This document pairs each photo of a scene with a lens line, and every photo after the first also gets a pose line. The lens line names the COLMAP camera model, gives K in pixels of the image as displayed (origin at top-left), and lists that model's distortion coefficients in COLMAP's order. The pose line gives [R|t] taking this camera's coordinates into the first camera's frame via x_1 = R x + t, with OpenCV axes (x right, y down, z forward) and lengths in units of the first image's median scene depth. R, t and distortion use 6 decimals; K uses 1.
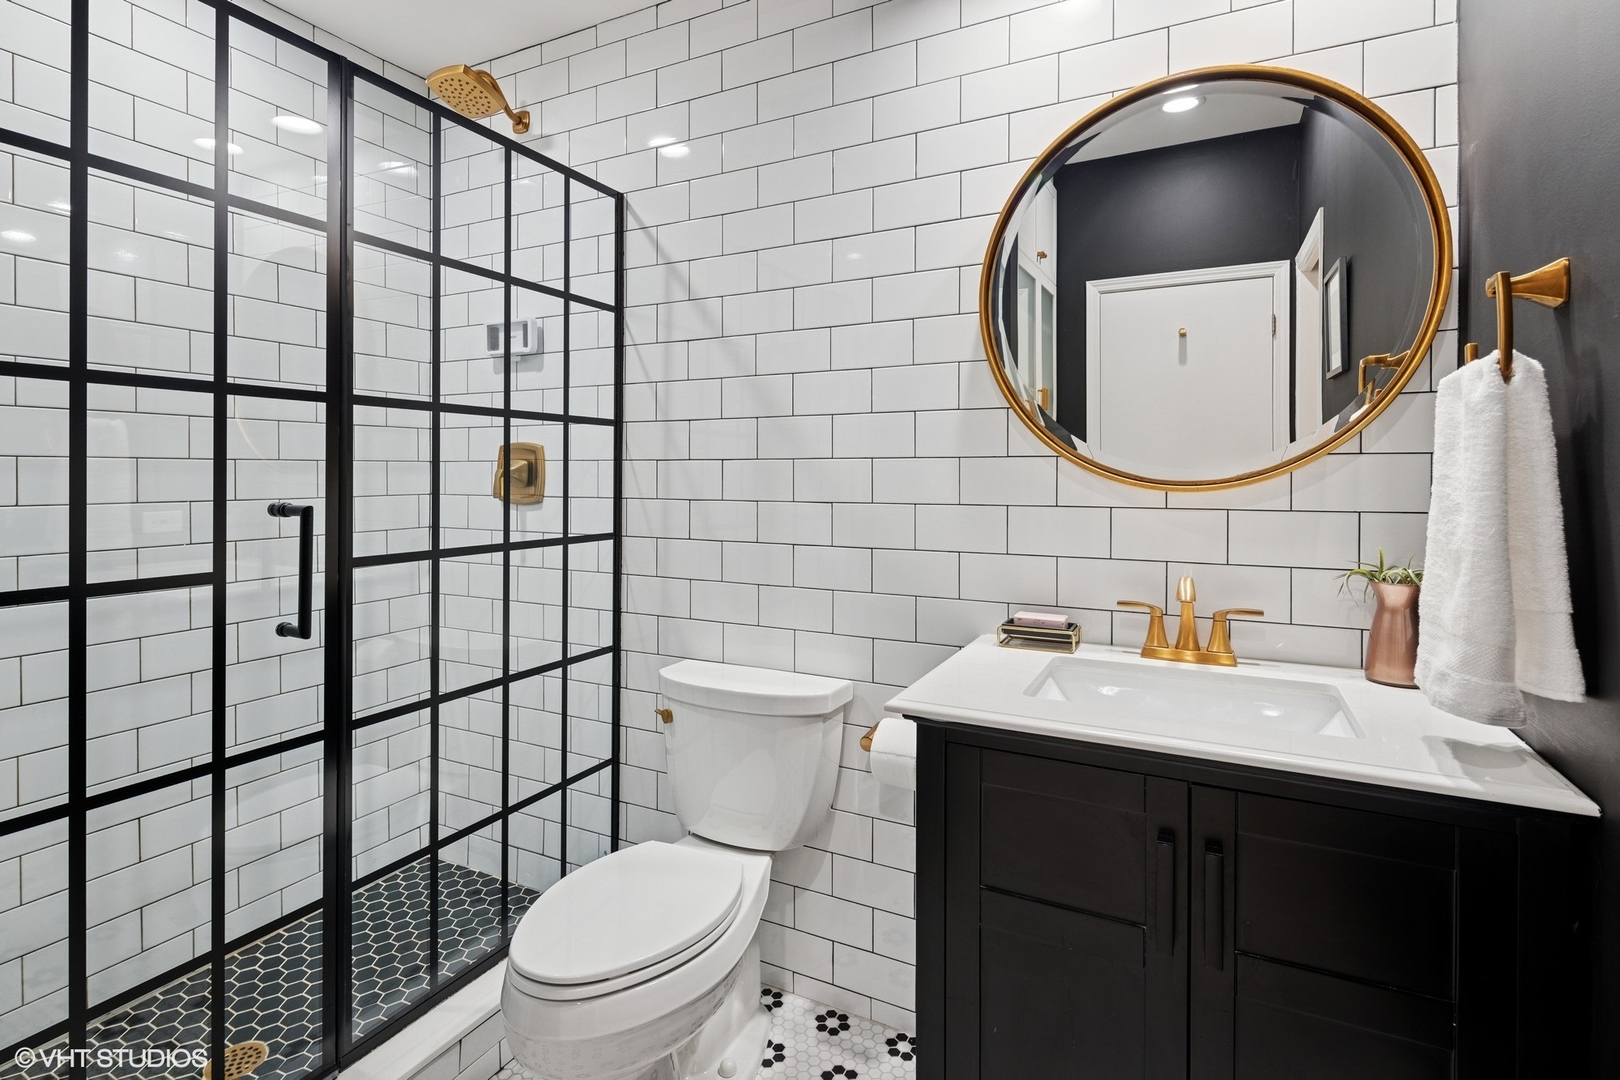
lens RADIAL K [[776.2, 0, 810.2], [0, 776.2, 470.8], [0, 0, 1]] dist [-0.001210, -0.000434]
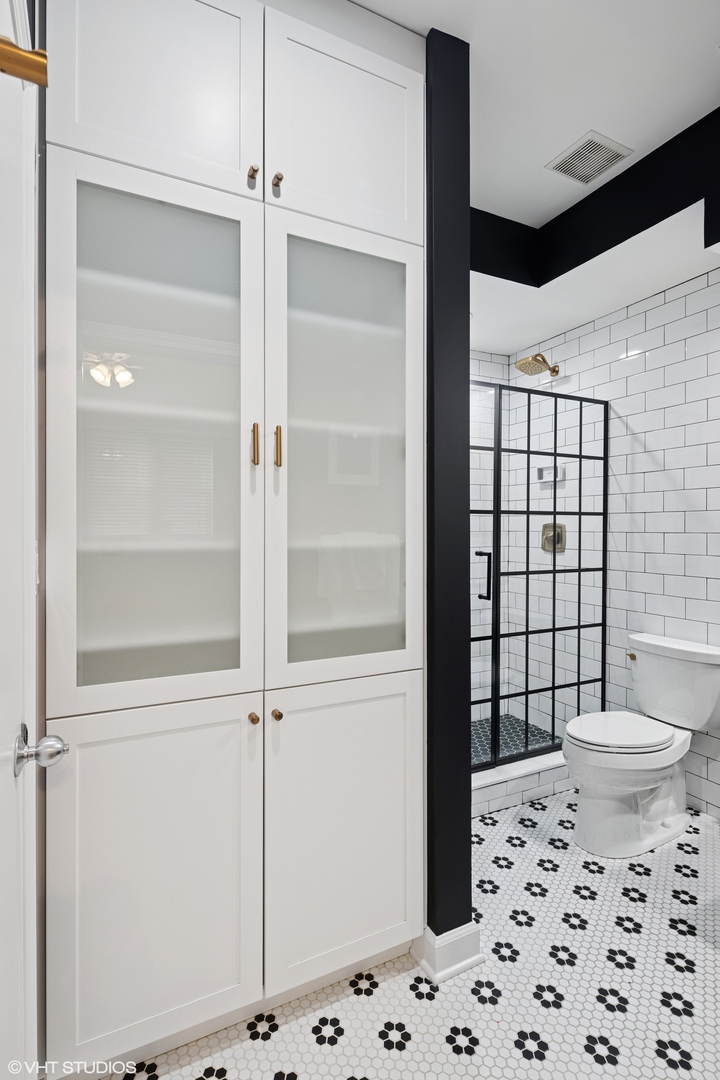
lens RADIAL K [[530.5, 0, 356.8], [0, 530.5, 531.1], [0, 0, 1]] dist [0.014118, -0.005902]
pose [[0.799754, 0.002700, -0.600322, 0.072025], [0.003830, 0.999947, 0.009600, -0.033514], [0.600316, -0.009976, 0.799700, -0.525437]]
